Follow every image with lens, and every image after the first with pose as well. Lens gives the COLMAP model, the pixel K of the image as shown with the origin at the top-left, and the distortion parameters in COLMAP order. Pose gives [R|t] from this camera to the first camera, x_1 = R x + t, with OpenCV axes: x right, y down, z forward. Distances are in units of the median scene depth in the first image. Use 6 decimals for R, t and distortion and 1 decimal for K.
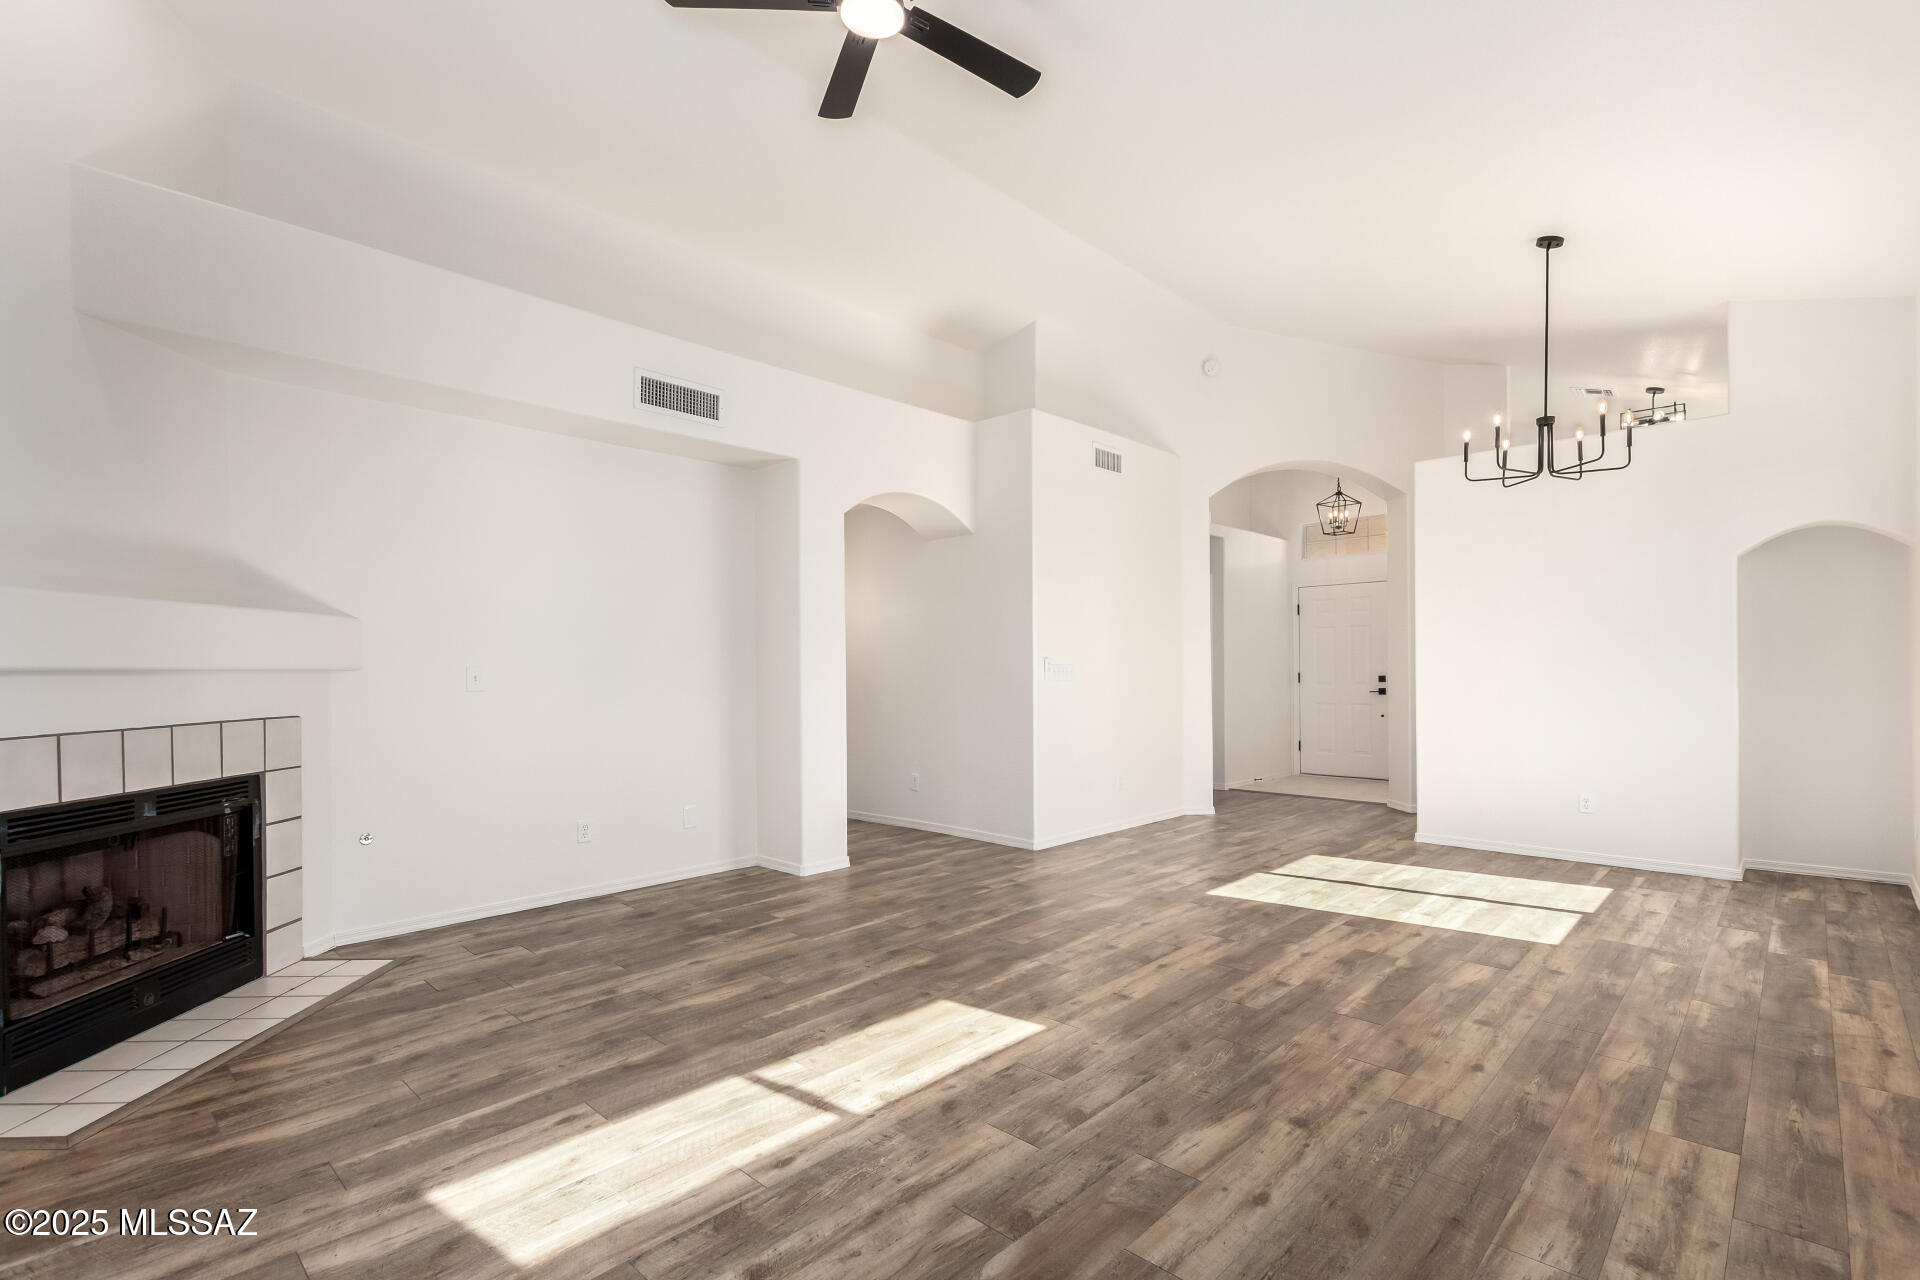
lens RADIAL K [[877.6, 0, 946.2], [0, 877.6, 680.2], [0, 0, 1]] dist [0.011341, -0.005548]
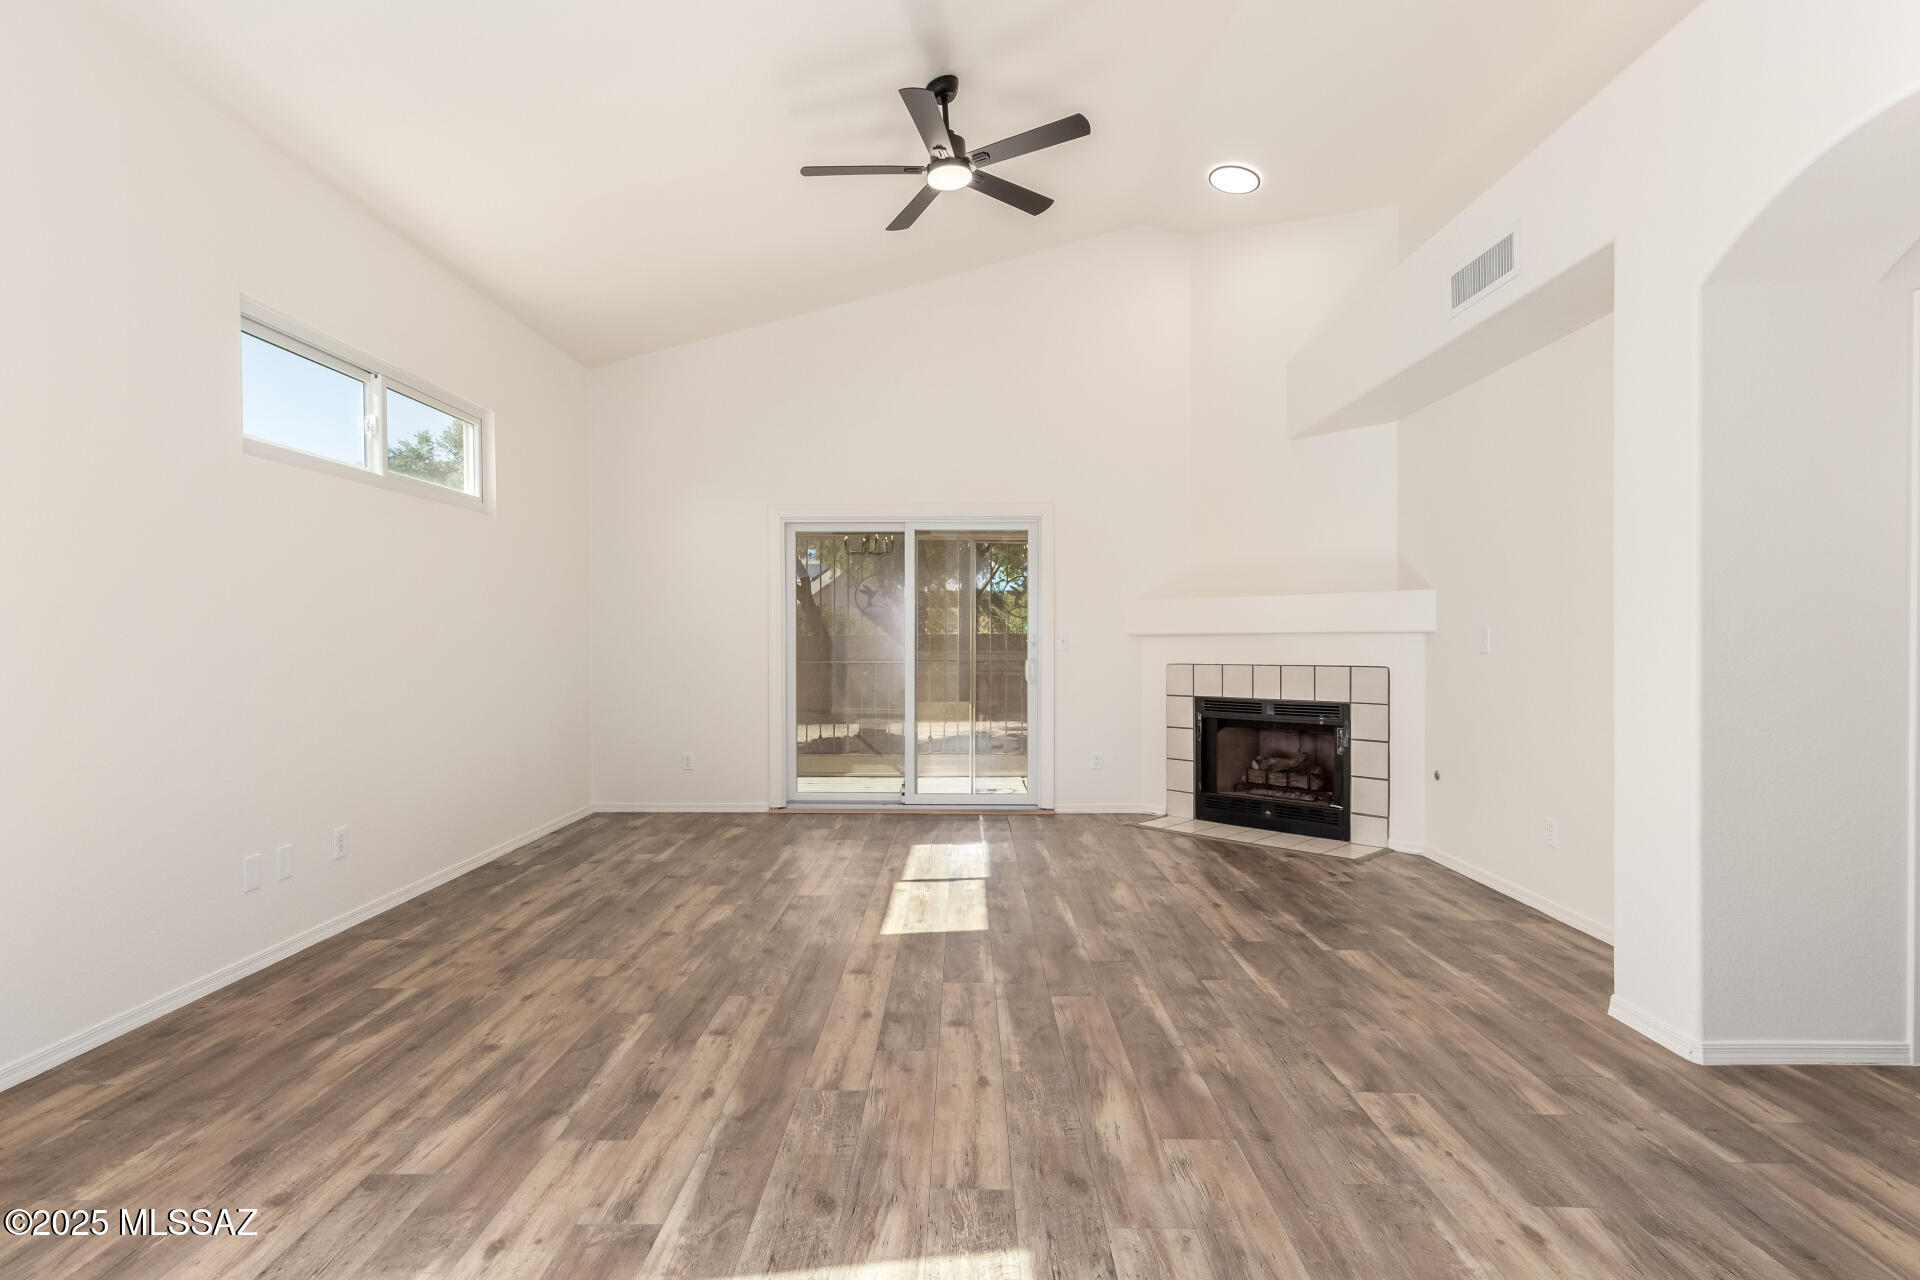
lens RADIAL K [[940.5, 0, 941.8], [0, 940.5, 647.1], [0, 0, 1]] dist [0.016084, -0.004444]
pose [[-0.729868, 0.015789, -0.683406, 0.796288], [0.002145, 0.999781, 0.020807, -0.020916], [0.683585, 0.013721, -0.729742, 1.719330]]
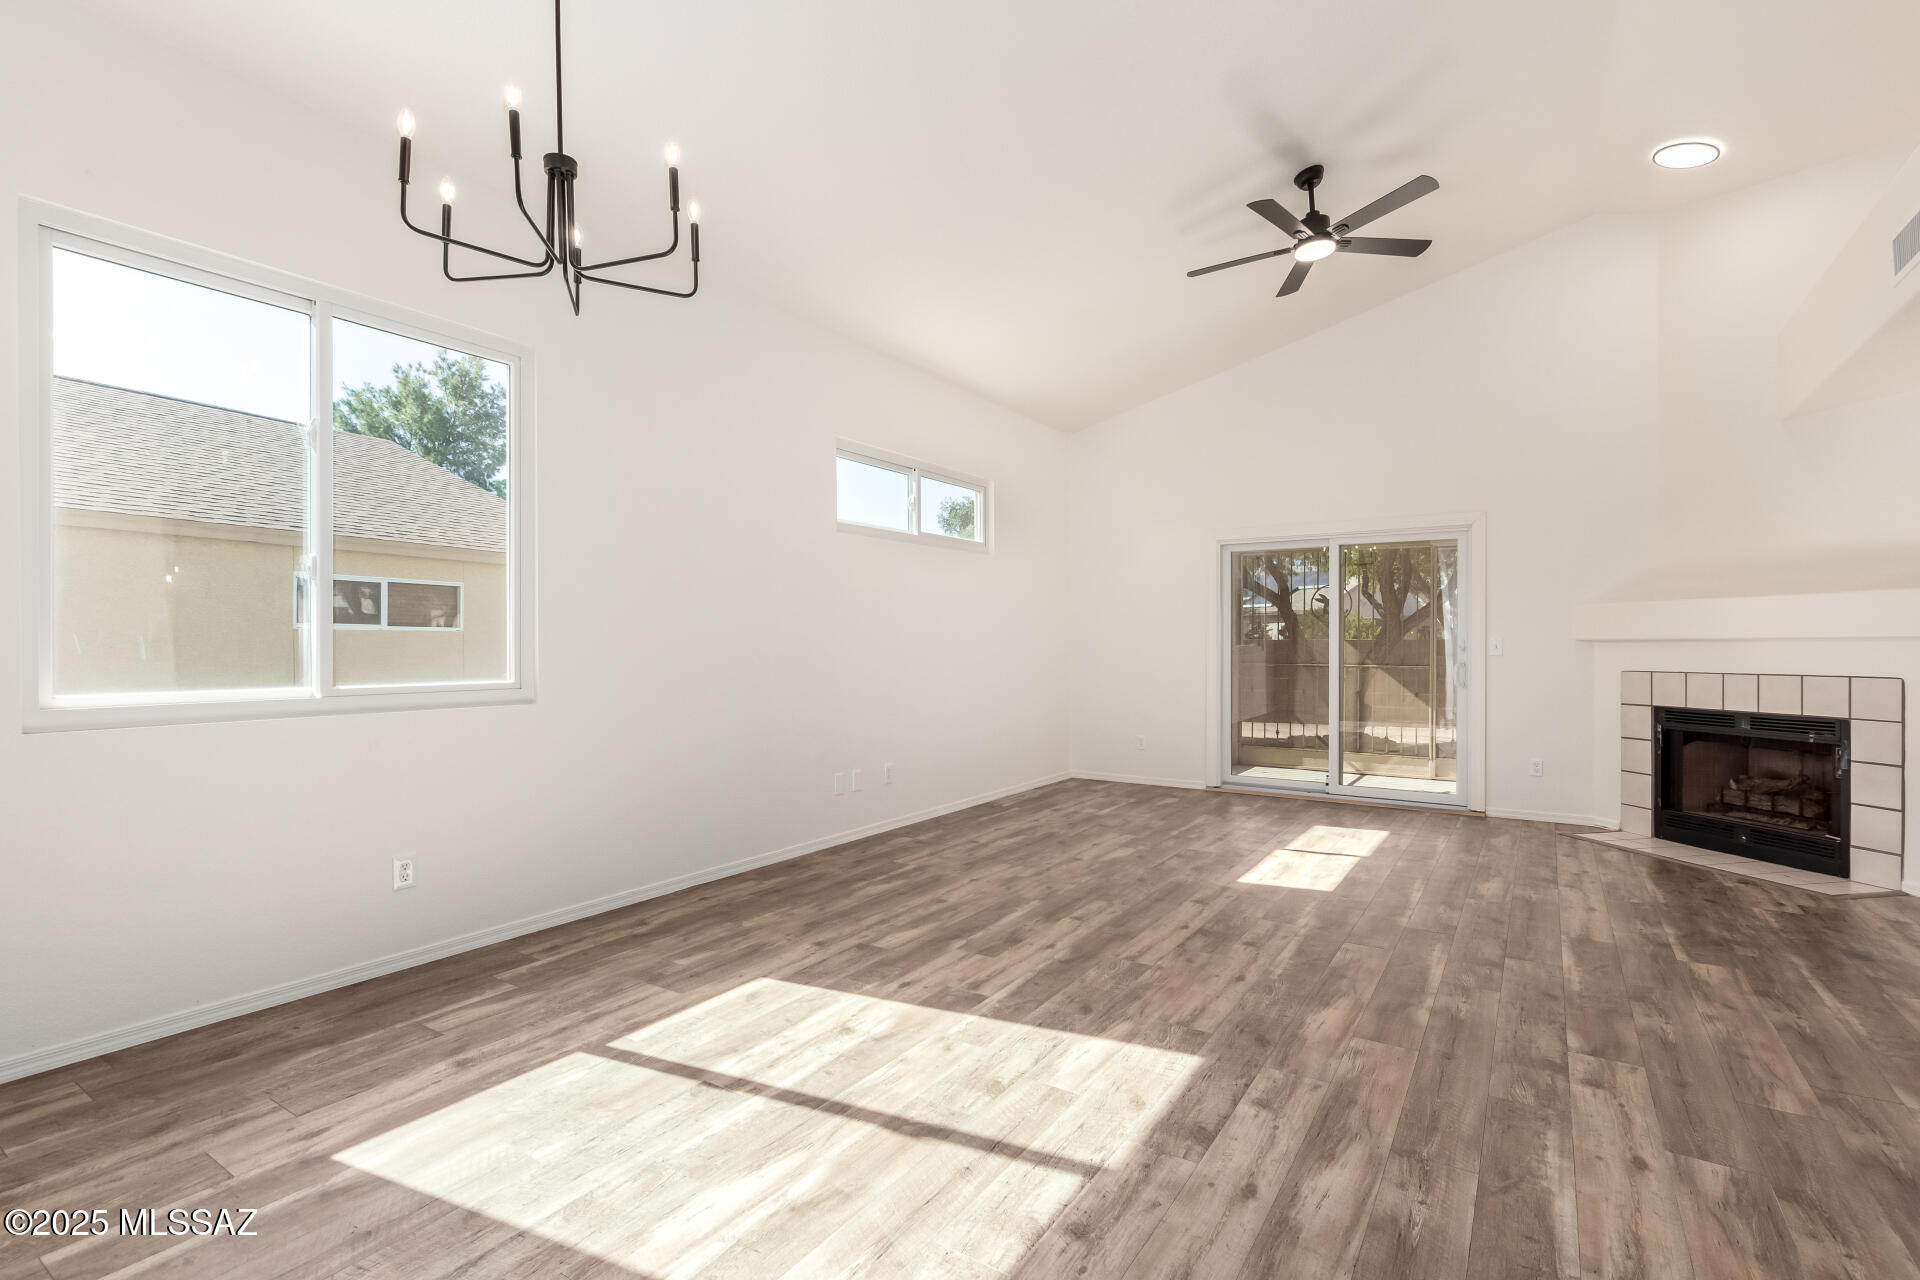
lens RADIAL K [[877.6, 0, 964.7], [0, 877.6, 644.8], [0, 0, 1]] dist [0.011341, -0.005548]
pose [[-0.980646, 0.008617, -0.195601, 0.730388], [0.006372, 0.999906, 0.012103, -0.024811], [0.195687, 0.010623, -0.980609, 2.044218]]
